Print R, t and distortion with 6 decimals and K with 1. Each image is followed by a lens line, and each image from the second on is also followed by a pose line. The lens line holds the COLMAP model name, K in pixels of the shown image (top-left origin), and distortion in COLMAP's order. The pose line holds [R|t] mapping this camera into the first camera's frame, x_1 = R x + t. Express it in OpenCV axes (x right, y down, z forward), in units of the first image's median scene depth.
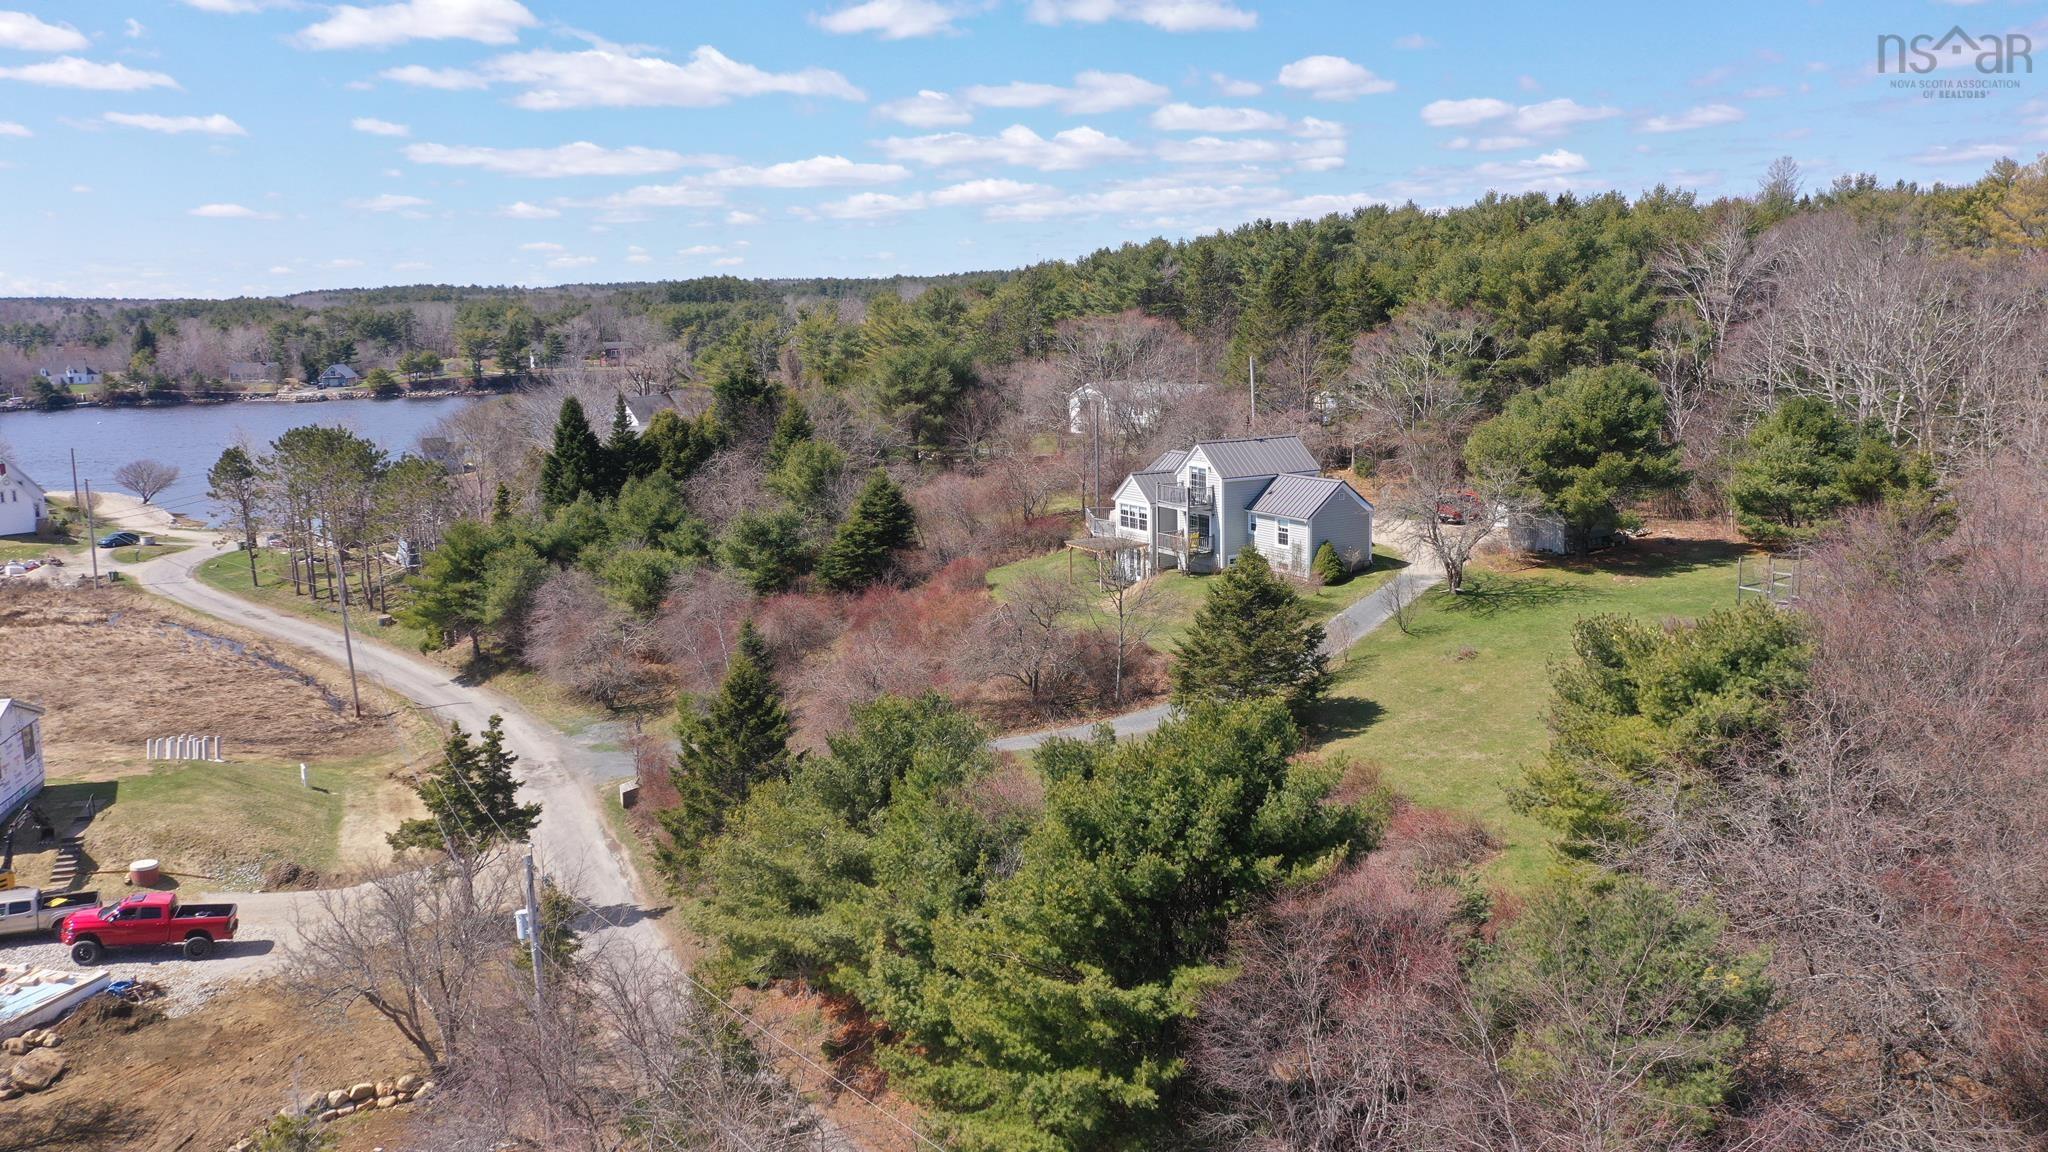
lens RADIAL K [[1628.2, 0, 1024.0], [0, 1628.2, 576.0], [0, 0, 1]] dist [0.008738, 0.000768]
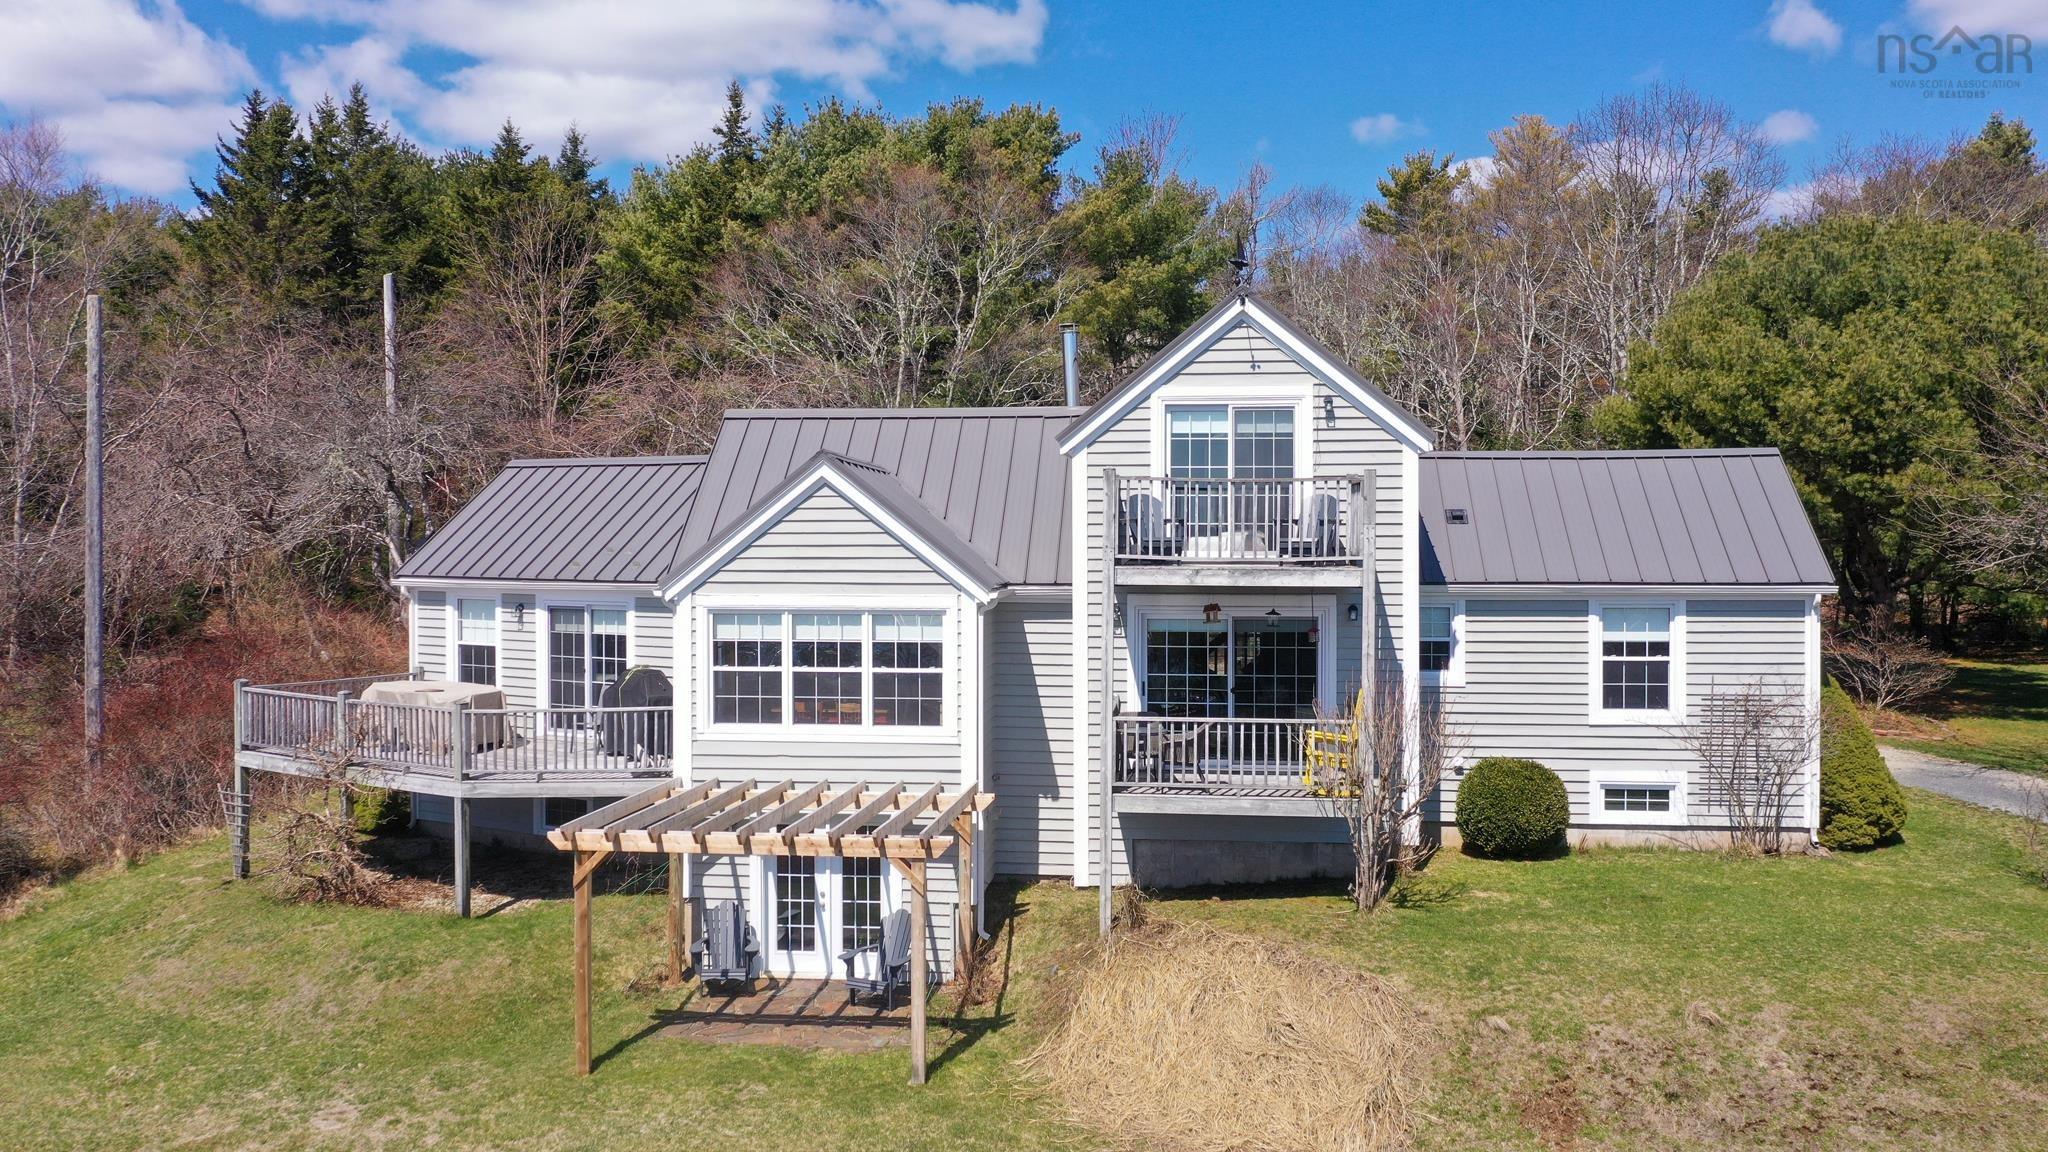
lens RADIAL K [[1628.2, 0, 1024.0], [0, 1628.2, 576.0], [0, 0, 1]] dist [0.008738, 0.000768]
pose [[0.585400, 0.006226, 0.810721, -0.090202], [0.126765, 0.986969, -0.099113, -0.025480], [-0.800773, 0.160792, 0.576982, 0.904364]]
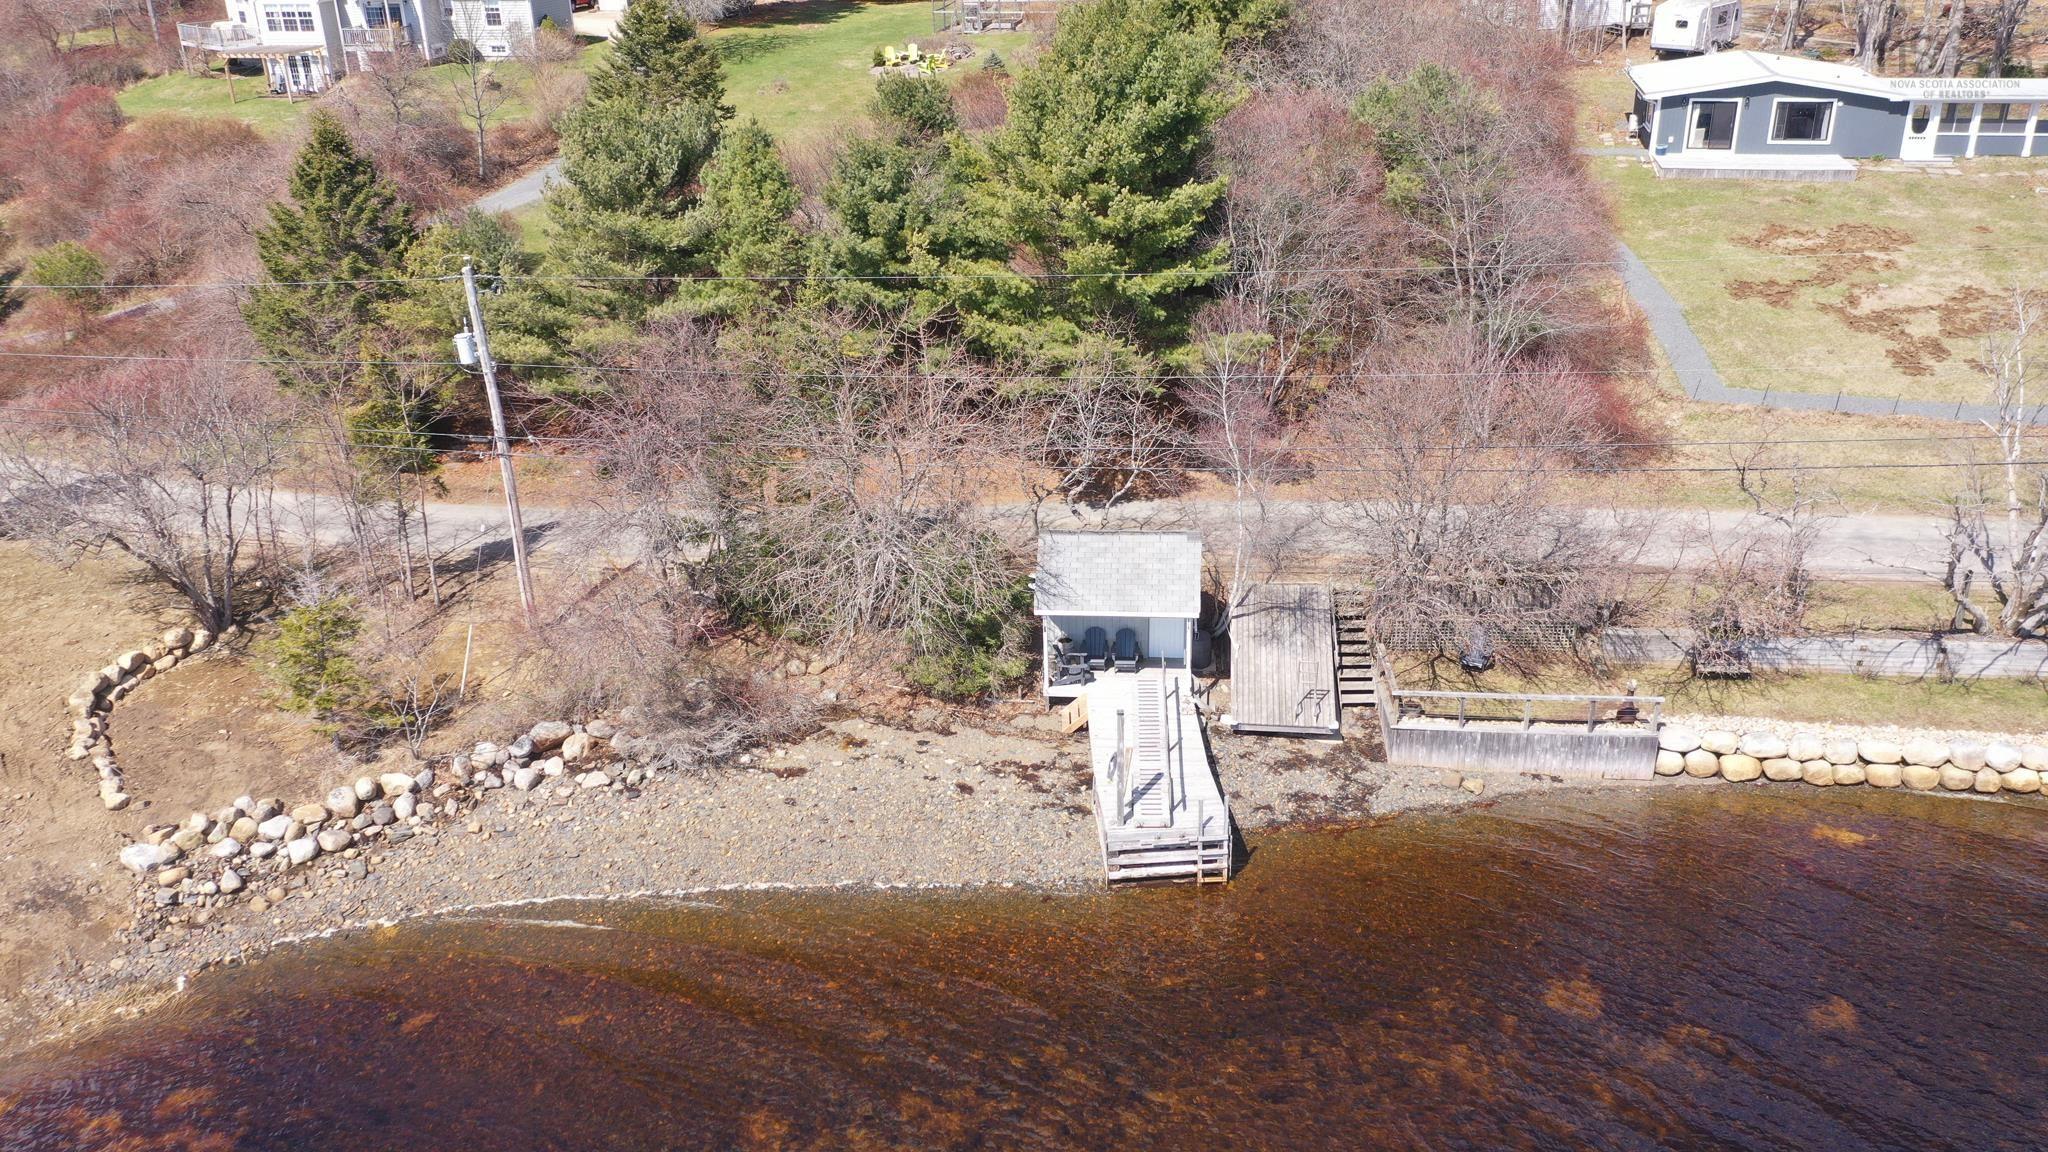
lens RADIAL K [[1628.2, 0, 1024.0], [0, 1628.2, 576.0], [0, 0, 1]] dist [0.008738, 0.000768]
pose [[0.689082, -0.298545, 0.660331, -0.357813], [0.135792, 0.948253, 0.287015, 0.054879], [-0.711847, -0.108109, 0.693964, 0.056562]]
